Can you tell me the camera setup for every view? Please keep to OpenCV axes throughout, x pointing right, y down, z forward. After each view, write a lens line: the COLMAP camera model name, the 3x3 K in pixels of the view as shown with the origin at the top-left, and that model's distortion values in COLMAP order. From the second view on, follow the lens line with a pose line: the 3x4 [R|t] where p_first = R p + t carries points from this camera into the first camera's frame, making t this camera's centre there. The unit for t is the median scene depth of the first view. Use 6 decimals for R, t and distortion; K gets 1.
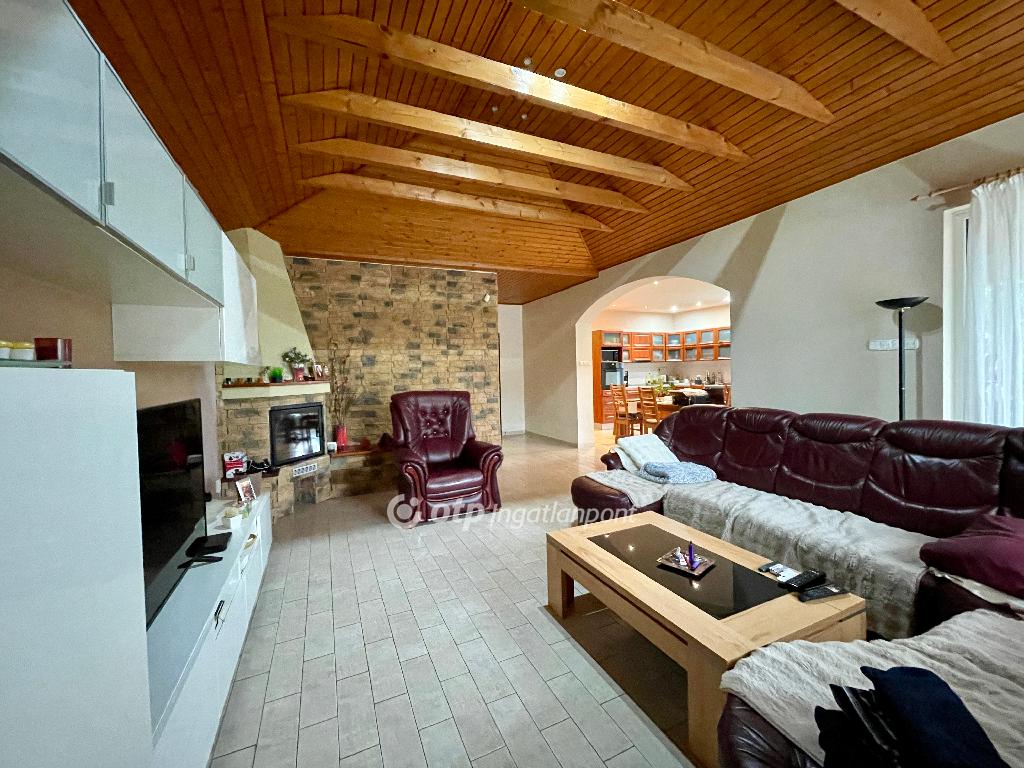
lens RADIAL K [[413.6, 0, 512.5], [0, 413.6, 380.1], [0, 0, 1]] dist [-0.001516, -0.000475]
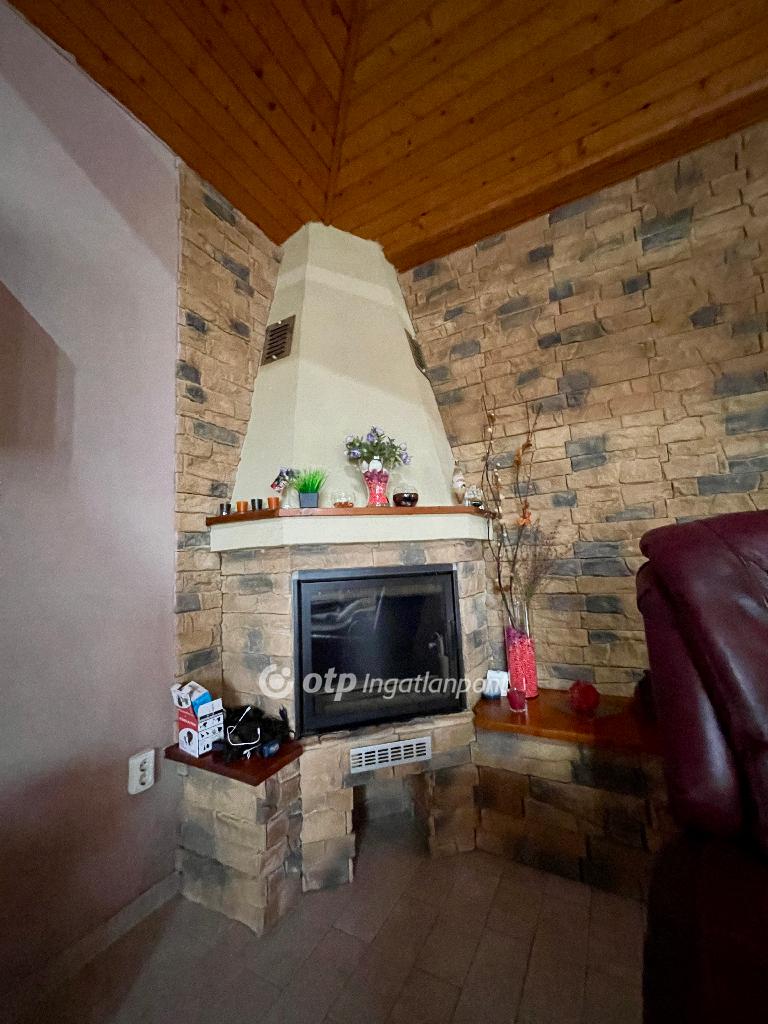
lens RADIAL K [[413.6, 0, 390.8], [0, 413.6, 513.0], [0, 0, 1]] dist [-0.001516, -0.000475]
pose [[0.596304, -0.091181, -0.797563, -0.167420], [0.014102, 0.994565, -0.103160, 0.040088], [0.802635, 0.050268, 0.594349, 0.652035]]
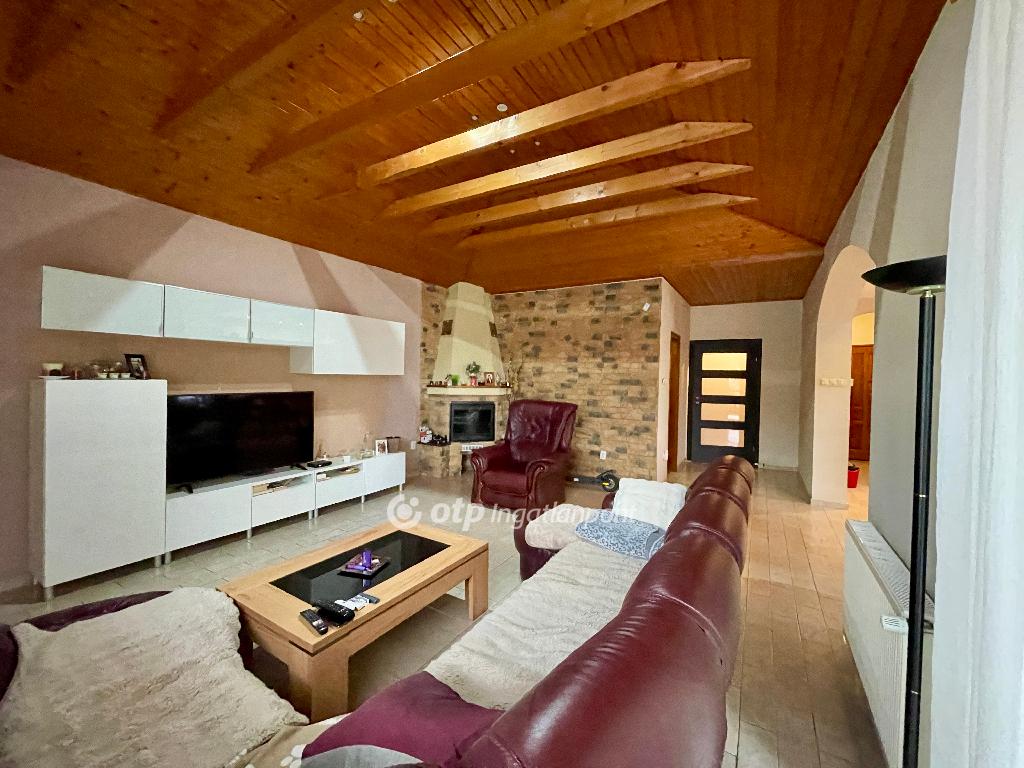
lens RADIAL K [[413.6, 0, 512.5], [0, 413.6, 380.1], [0, 0, 1]] dist [-0.001516, -0.000475]
pose [[0.553904, 0.046164, -0.831299, 0.615676], [-0.051332, 0.998456, 0.021243, -0.043975], [0.830996, 0.030906, 0.555419, 0.271511]]
